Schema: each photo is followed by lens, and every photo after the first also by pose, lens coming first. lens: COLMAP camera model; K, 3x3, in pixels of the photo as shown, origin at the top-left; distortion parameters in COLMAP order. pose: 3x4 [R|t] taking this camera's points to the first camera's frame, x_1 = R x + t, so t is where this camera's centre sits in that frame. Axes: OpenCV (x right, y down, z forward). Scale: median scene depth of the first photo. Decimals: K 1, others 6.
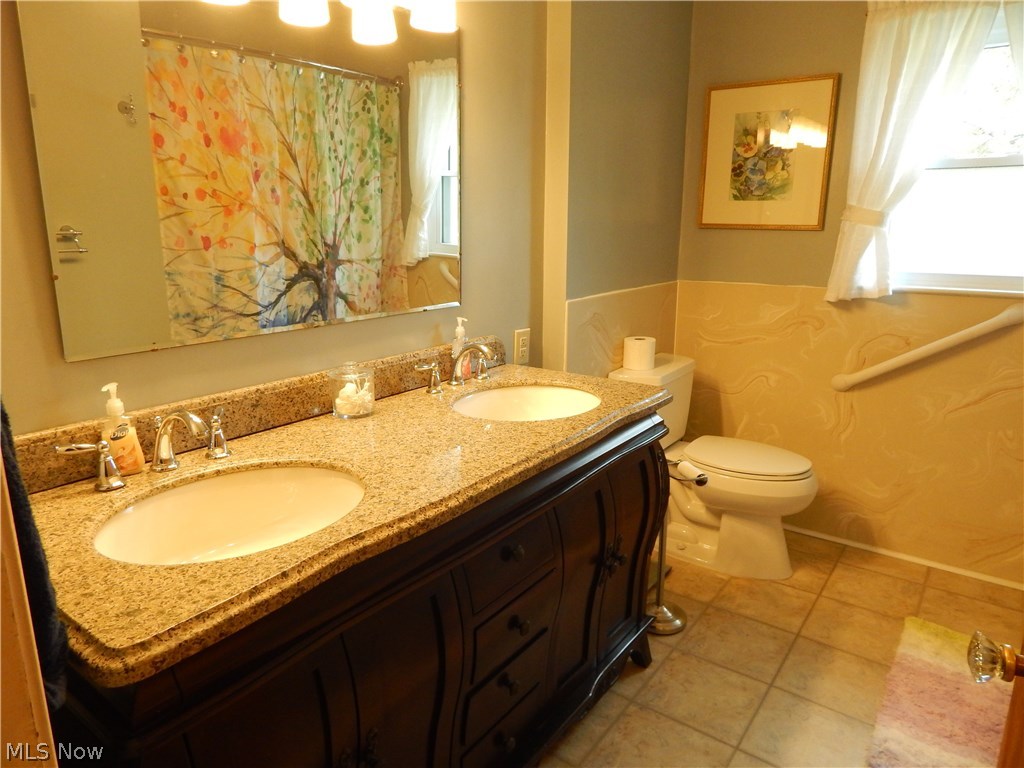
lens RADIAL K [[671.2, 0, 512.0], [0, 671.2, 384.0], [0, 0, 1]] dist [0.001794, -0.003632]
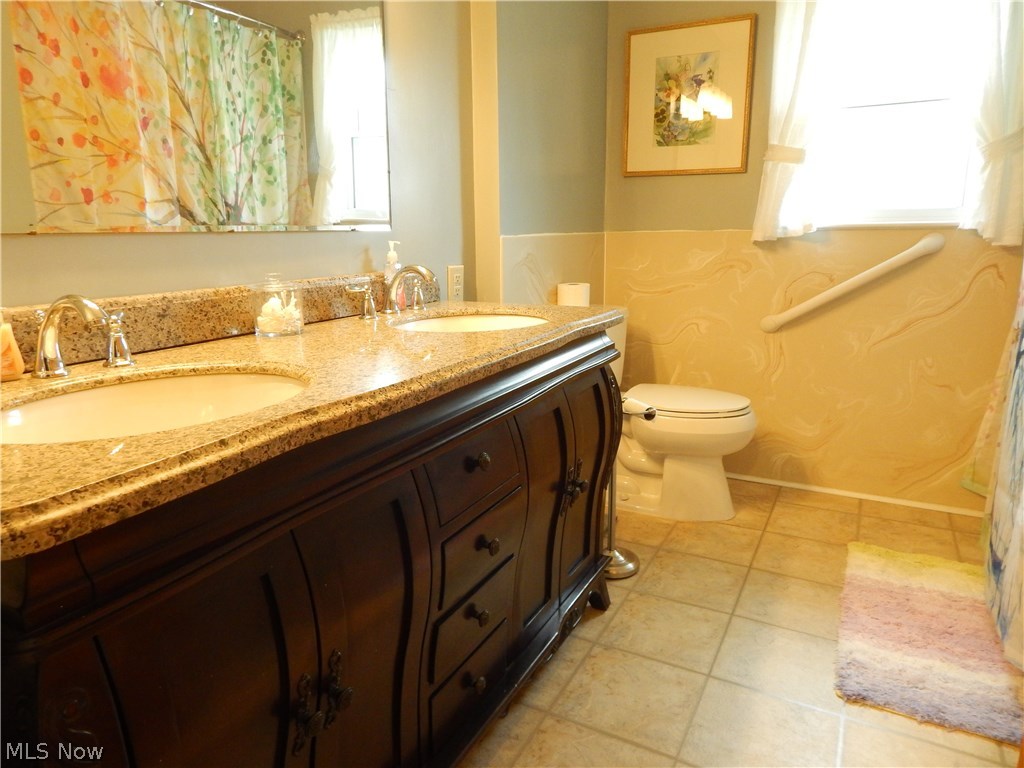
lens RADIAL K [[671.2, 0, 512.0], [0, 671.2, 384.0], [0, 0, 1]] dist [-0.005003, -0.004871]
pose [[0.989625, -0.043498, 0.136933, -0.041240], [0.044907, 0.998965, -0.007220, 0.091101], [-0.136478, 0.013294, 0.990554, 0.065146]]
